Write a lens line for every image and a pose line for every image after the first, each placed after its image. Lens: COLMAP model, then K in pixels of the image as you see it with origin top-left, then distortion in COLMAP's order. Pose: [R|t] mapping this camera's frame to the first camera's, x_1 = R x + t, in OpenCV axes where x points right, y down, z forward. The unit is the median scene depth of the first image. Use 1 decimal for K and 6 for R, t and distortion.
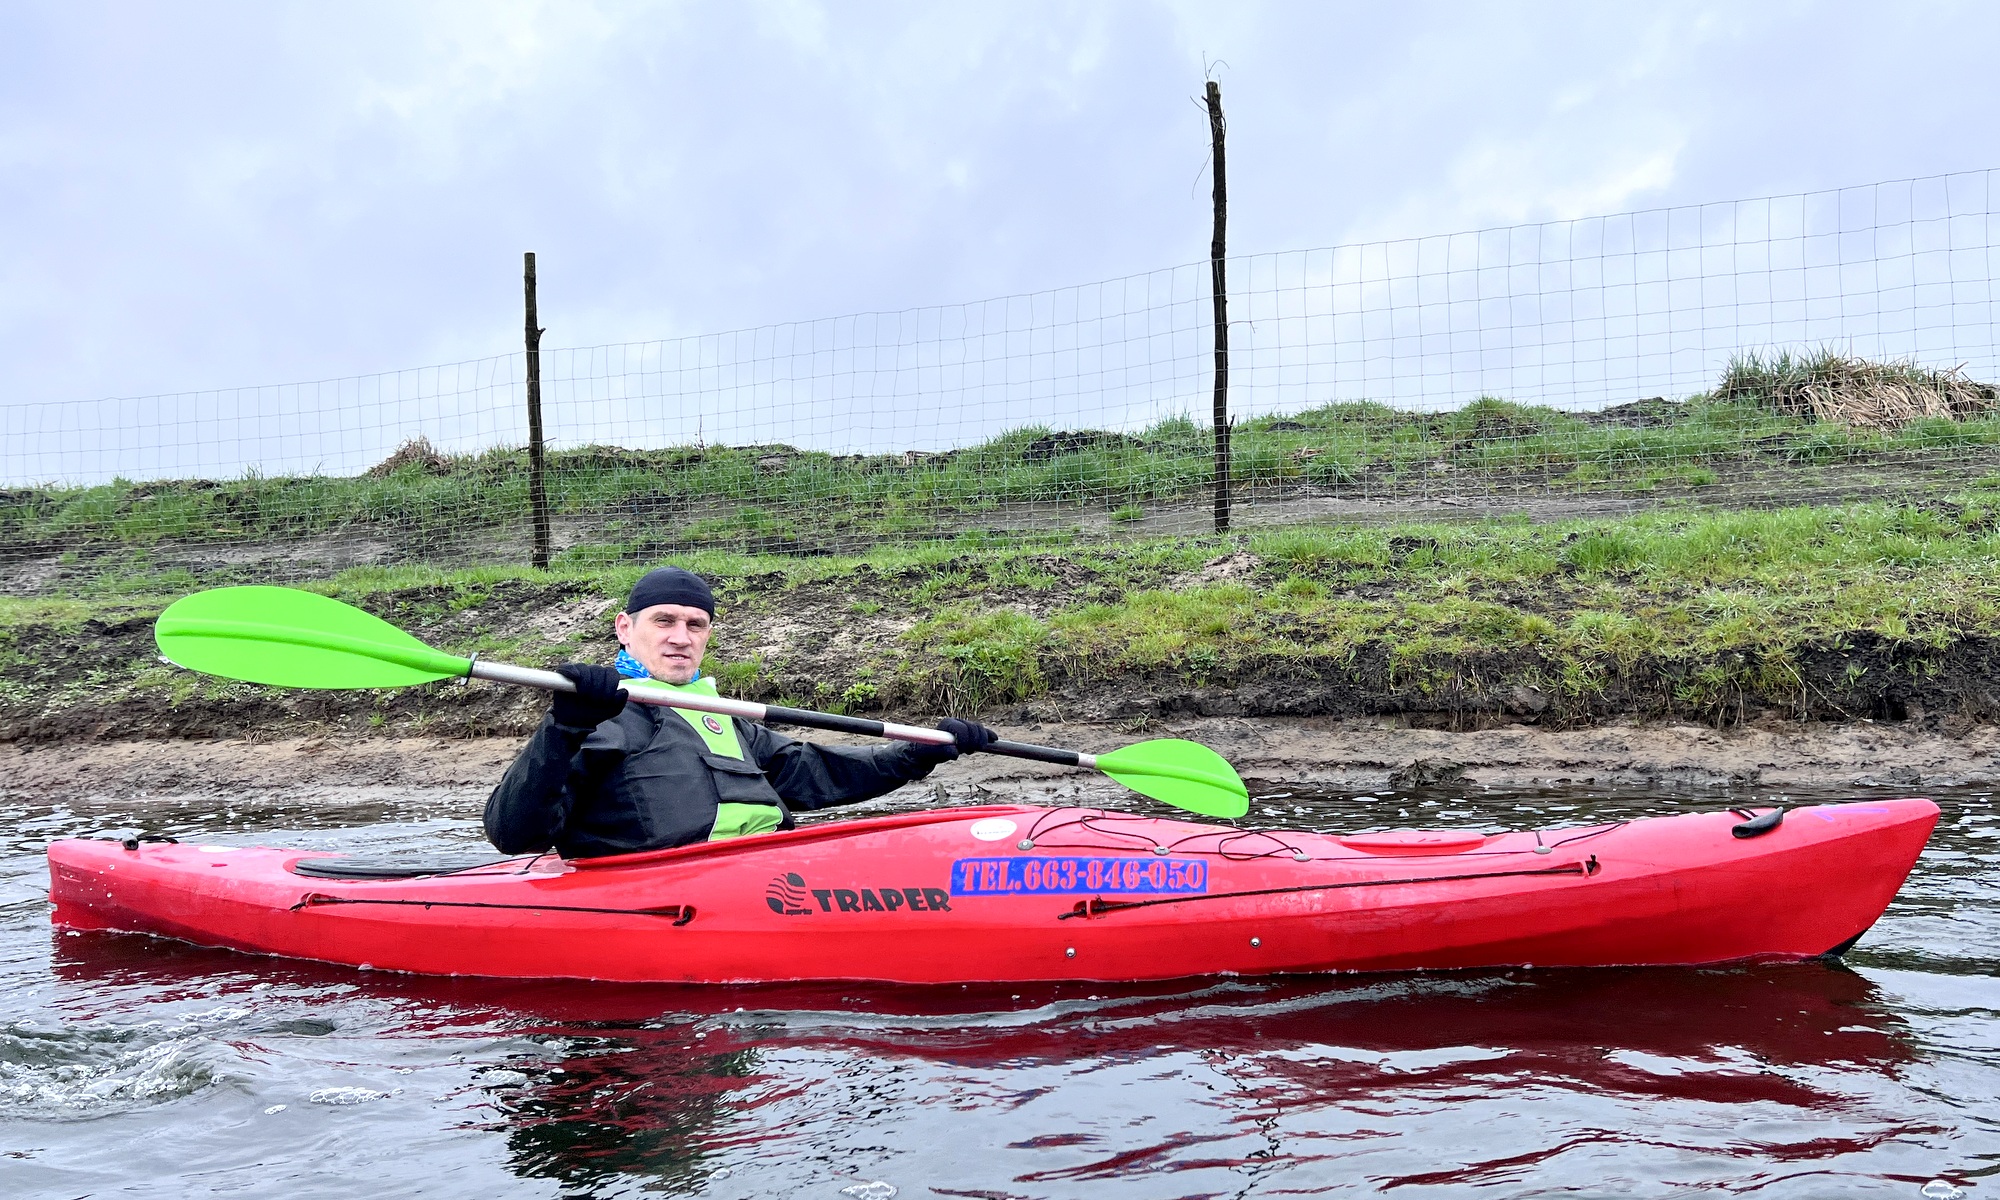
lens RADIAL K [[1616.9, 0, 1079.1], [0, 1616.9, 592.1], [0, 0, 1]] dist [0.119810, -0.185442]
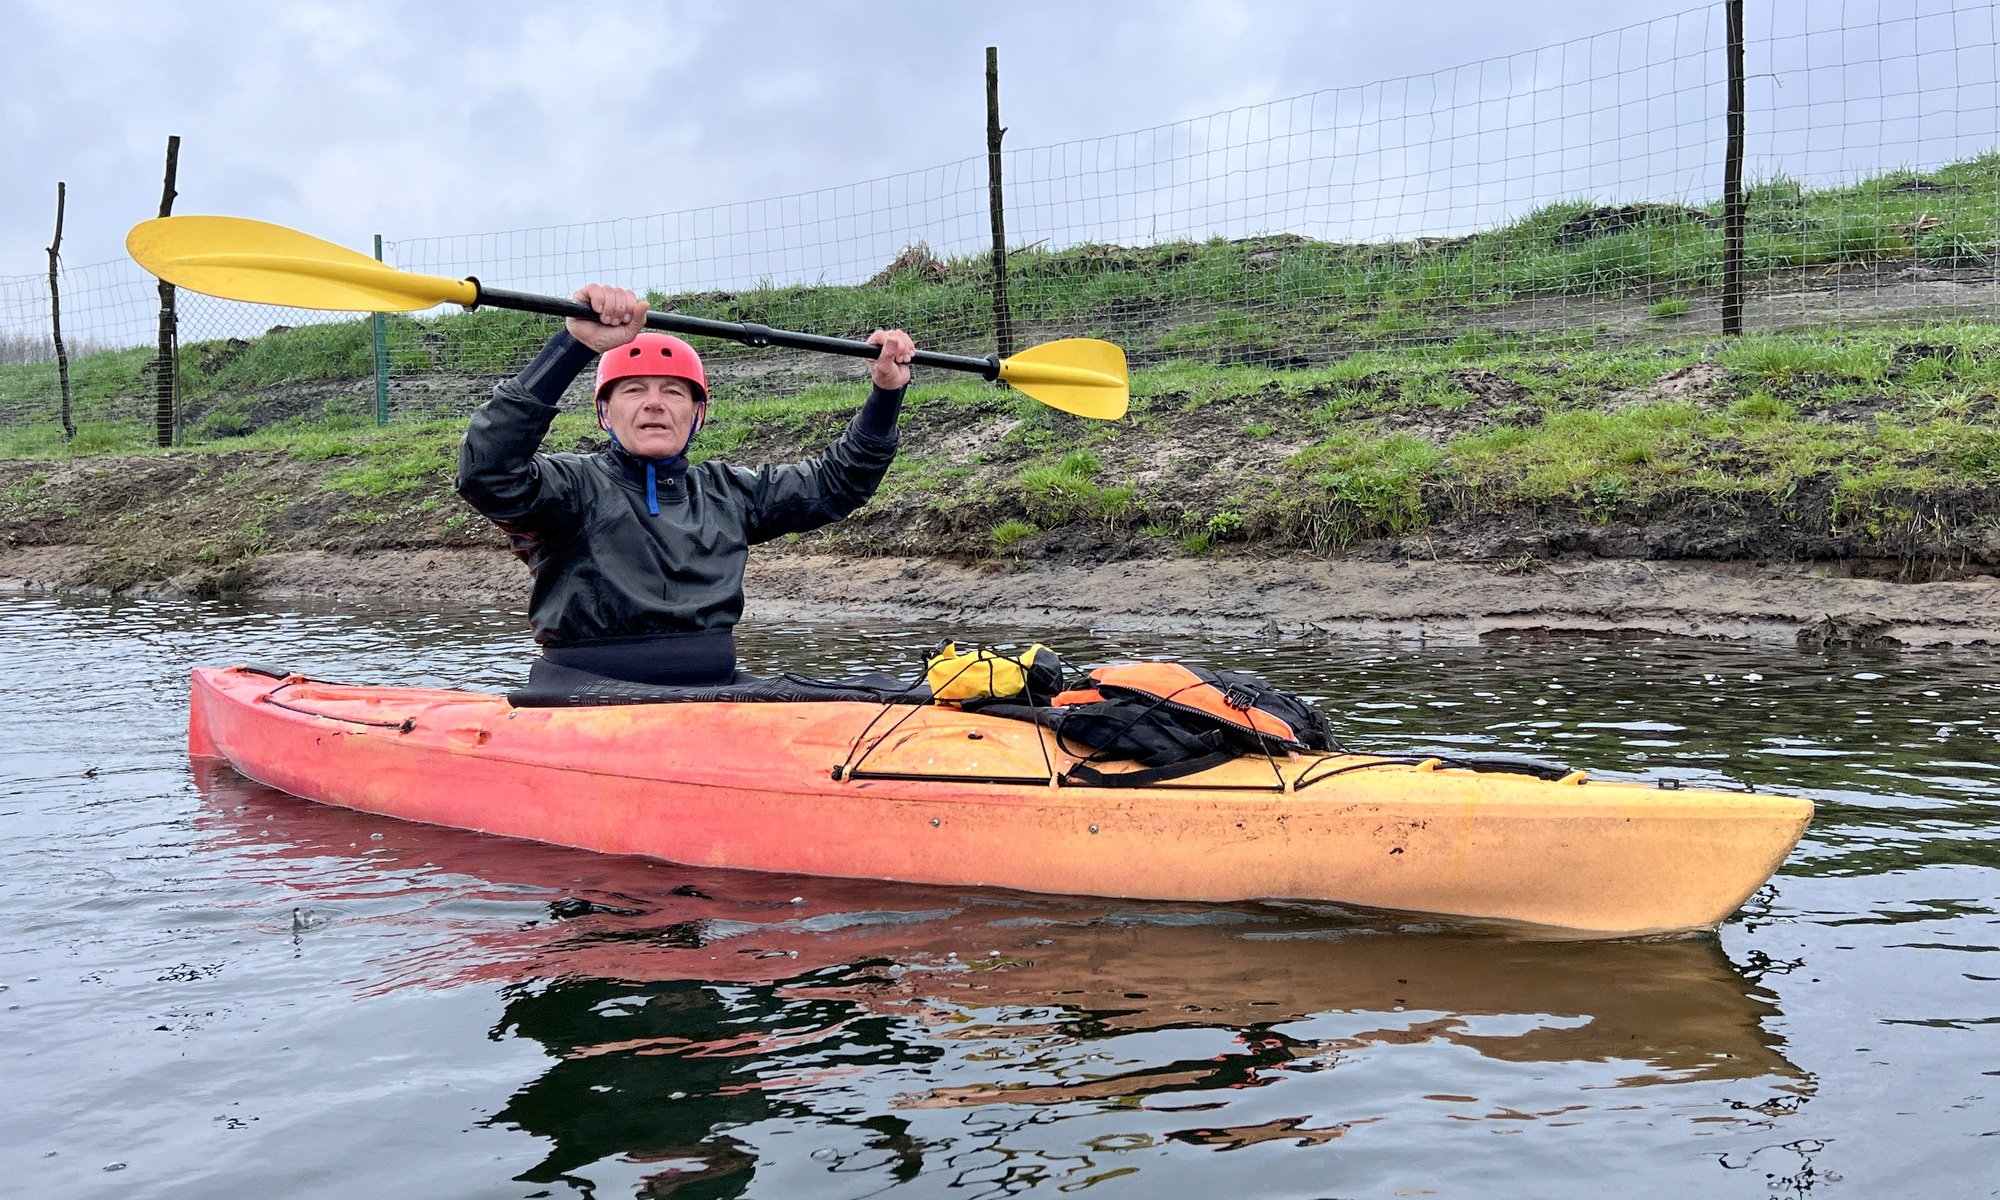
lens RADIAL K [[1924.6, 0, 1008.7], [0, 1924.6, 535.7], [0, 0, 1]] dist [0.235530, -0.646392]
pose [[0.928483, 0.023138, -0.370654, 0.160073], [0.004267, 0.997327, 0.072948, -0.012684], [0.371351, -0.069313, 0.925902, -0.093173]]
